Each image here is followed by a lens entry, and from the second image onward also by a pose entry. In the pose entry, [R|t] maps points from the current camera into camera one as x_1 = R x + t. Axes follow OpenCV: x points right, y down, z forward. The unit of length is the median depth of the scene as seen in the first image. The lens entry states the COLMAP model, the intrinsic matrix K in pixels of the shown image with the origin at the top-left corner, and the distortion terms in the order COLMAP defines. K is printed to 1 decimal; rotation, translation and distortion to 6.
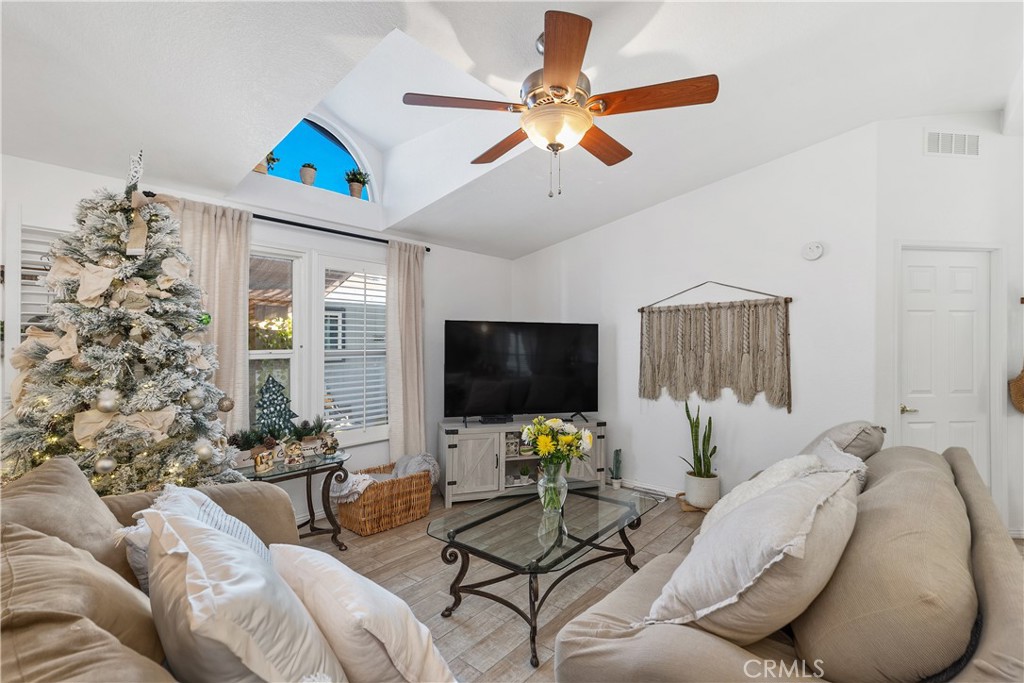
lens RADIAL K [[469.0, 0, 514.1], [0, 469.0, 339.5], [0, 0, 1]] dist [0.009961, -0.001428]
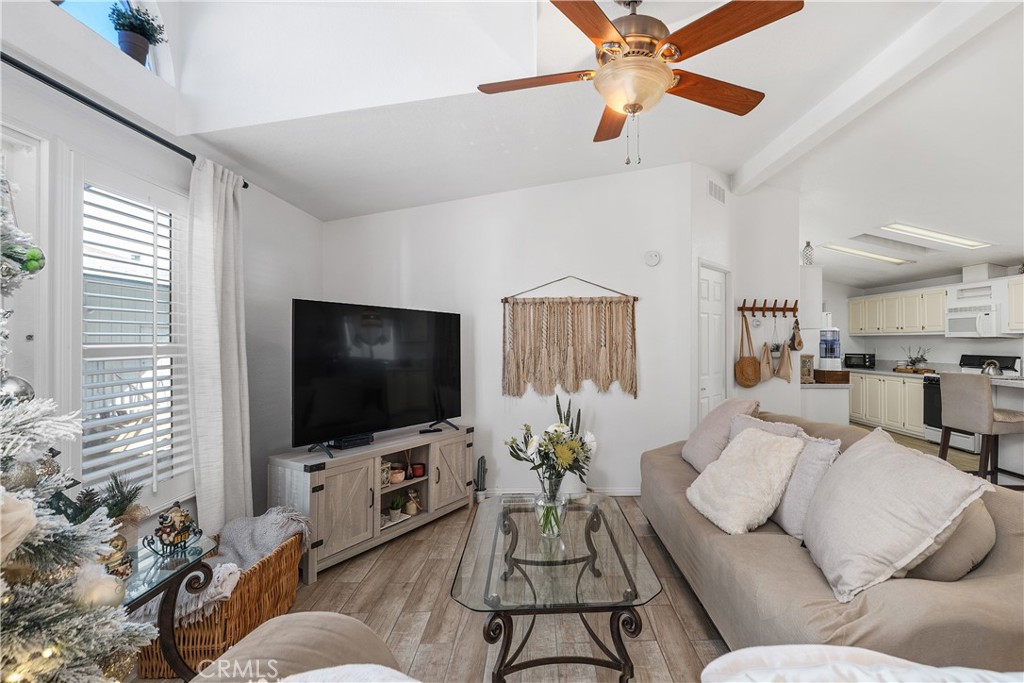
lens RADIAL K [[511.6, 0, 541.2], [0, 511.6, 335.4], [0, 0, 1]] dist [-0.005017, -0.001615]
pose [[0.715506, 0.008448, 0.698556, -0.423007], [-0.006713, 0.999964, -0.005216, 0.011697], [-0.698575, -0.000957, 0.715536, 0.265760]]
